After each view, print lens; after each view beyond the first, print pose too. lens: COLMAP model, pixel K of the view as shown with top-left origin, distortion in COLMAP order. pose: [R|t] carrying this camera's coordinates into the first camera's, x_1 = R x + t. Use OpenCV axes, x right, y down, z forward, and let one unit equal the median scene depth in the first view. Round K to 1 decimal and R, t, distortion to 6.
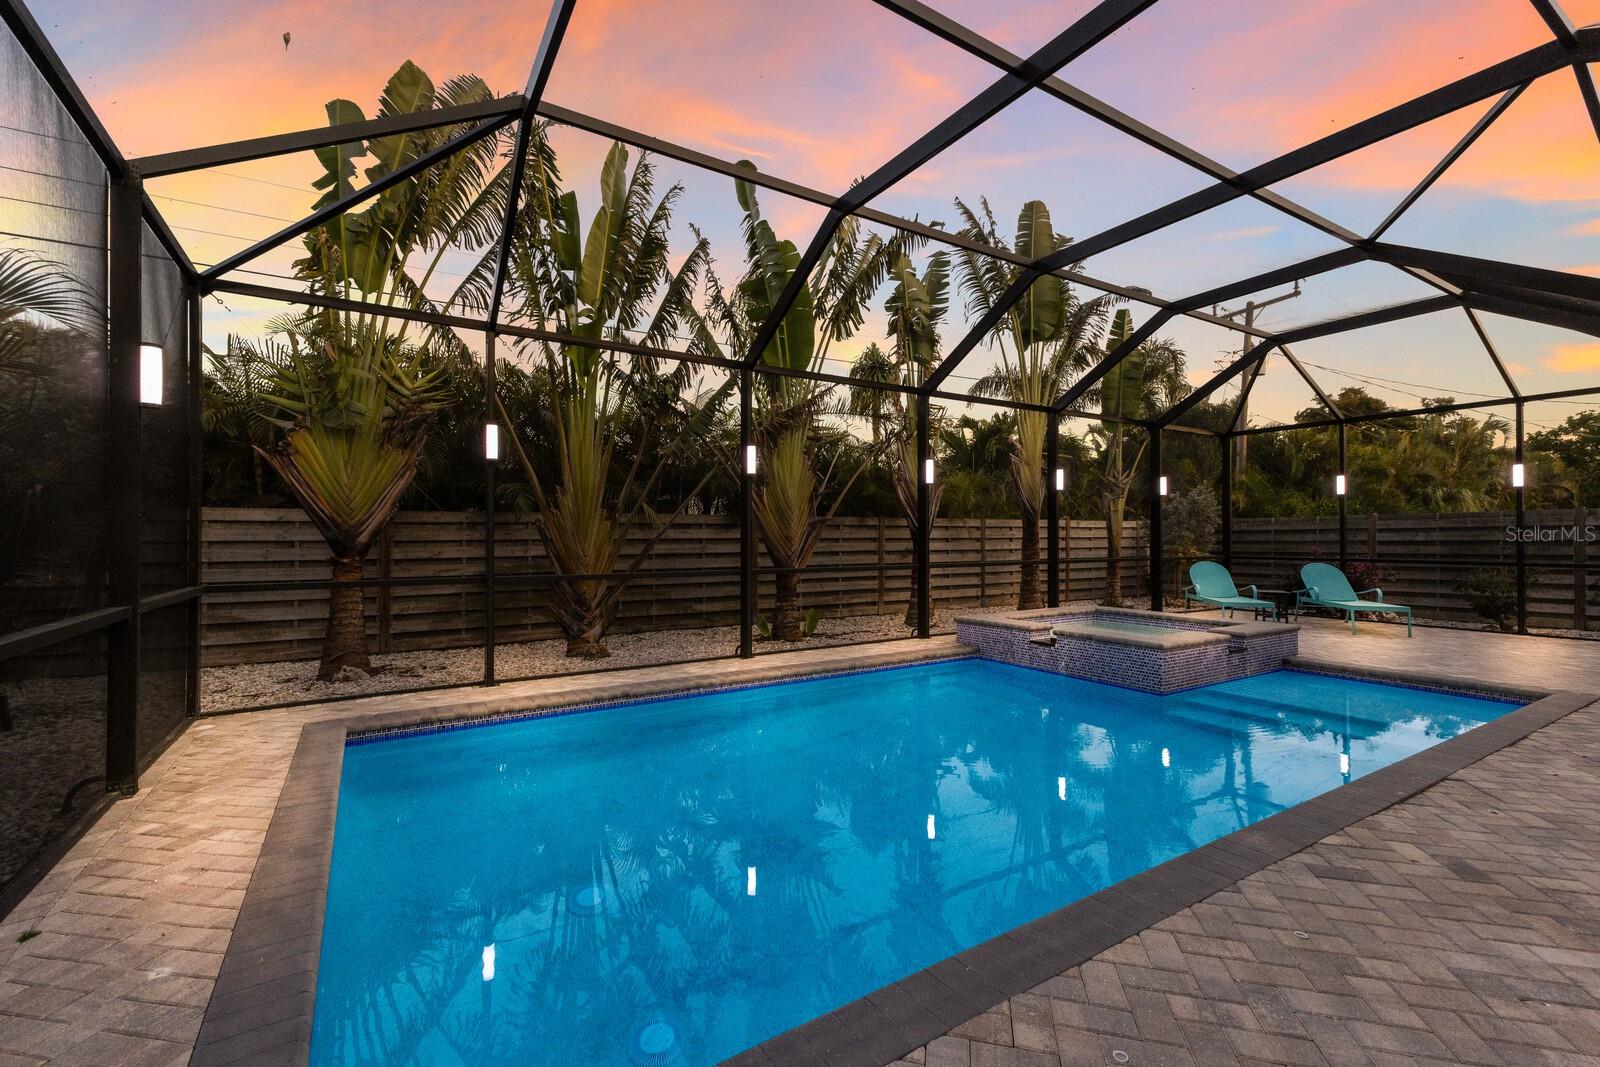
lens RADIAL K [[688.0, 0, 802.2], [0, 688.0, 530.8], [0, 0, 1]] dist [0.015471, -0.000237]
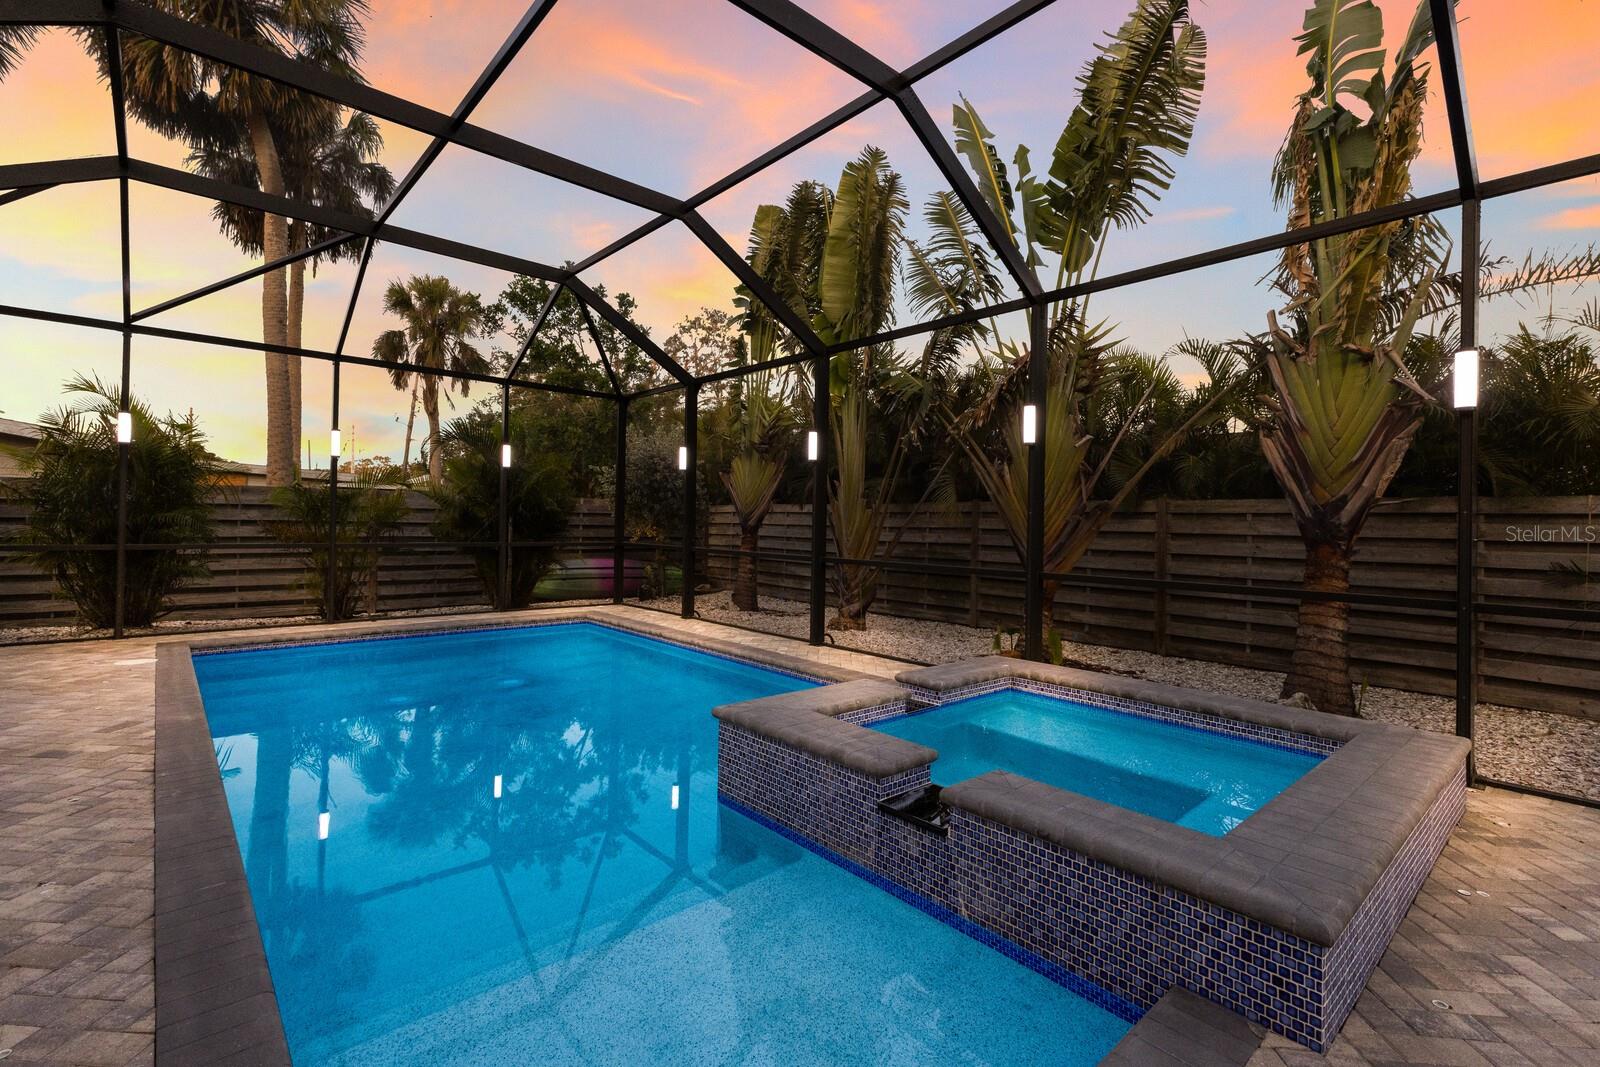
lens RADIAL K [[722.9, 0, 794.4], [0, 722.9, 511.5], [0, 0, 1]] dist [0.012041, -0.000346]
pose [[0.158826, -0.009476, -0.987261, 0.772000], [-0.011693, 0.999866, -0.011478, 0.003101], [0.987237, 0.013367, 0.158694, 0.653964]]
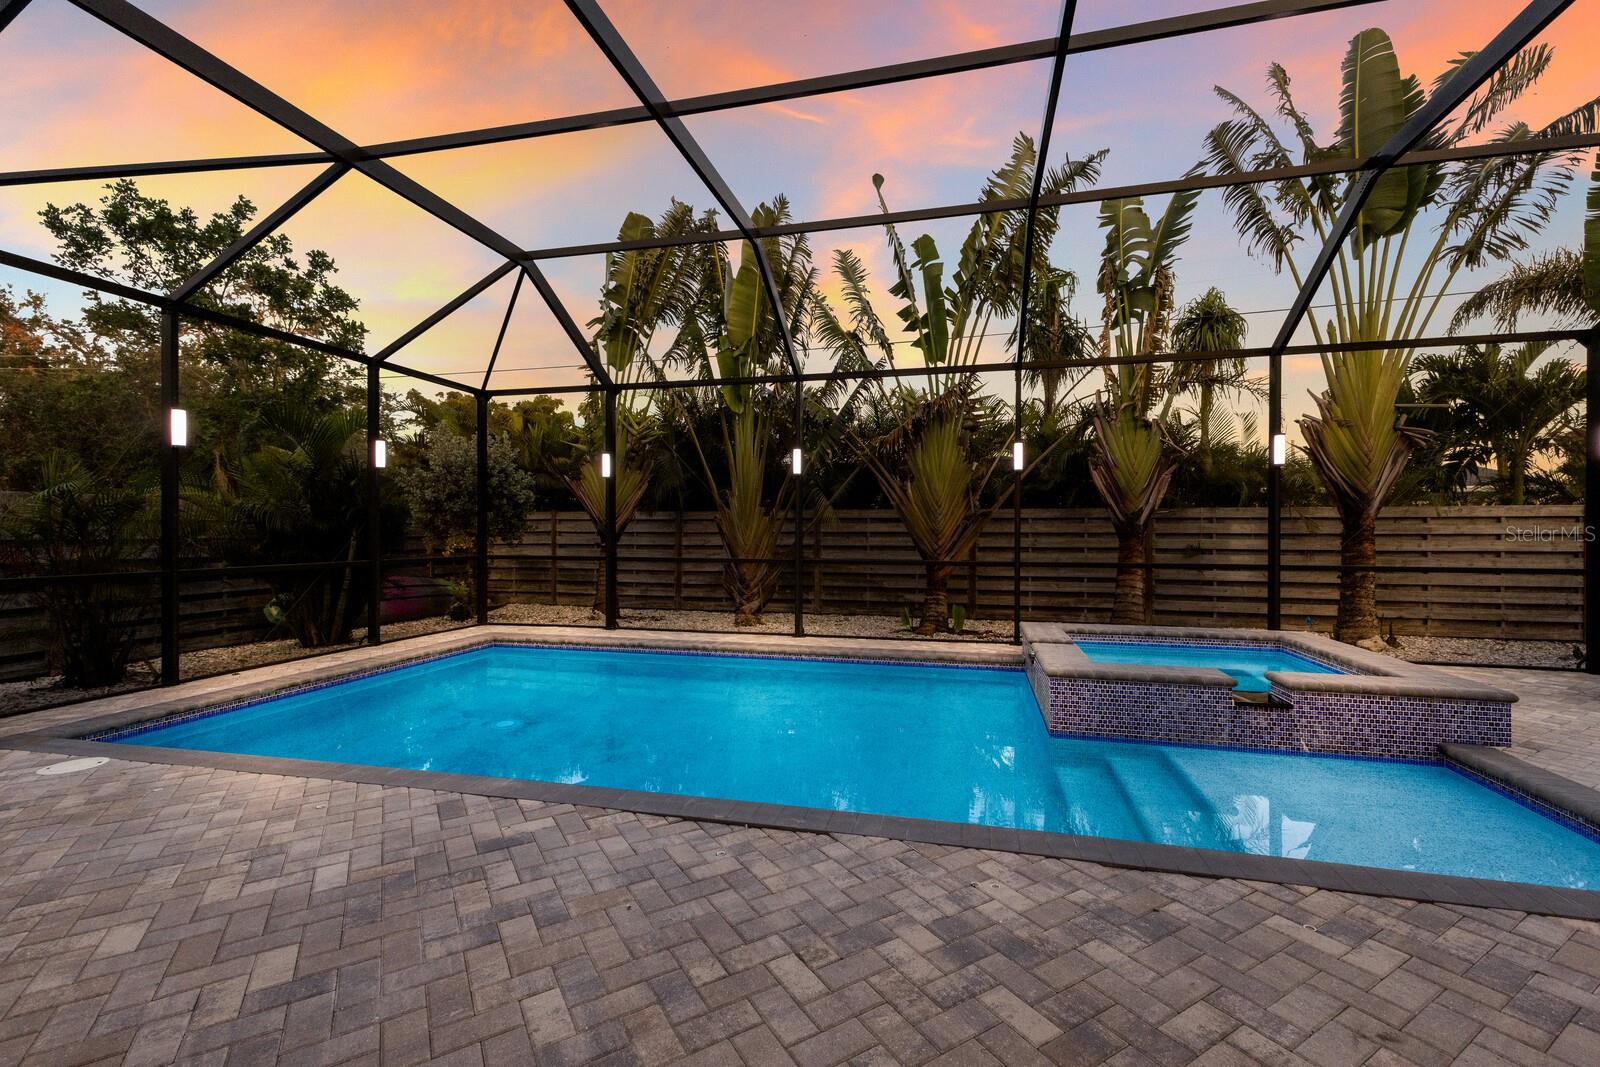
lens RADIAL K [[688.0, 0, 802.2], [0, 688.0, 530.8], [0, 0, 1]] dist [0.015471, -0.000237]
pose [[0.696775, 0.003138, -0.717283, 0.598927], [0.002624, 0.999973, 0.006923, 0.001735], [0.717285, -0.006706, 0.696747, 0.177956]]
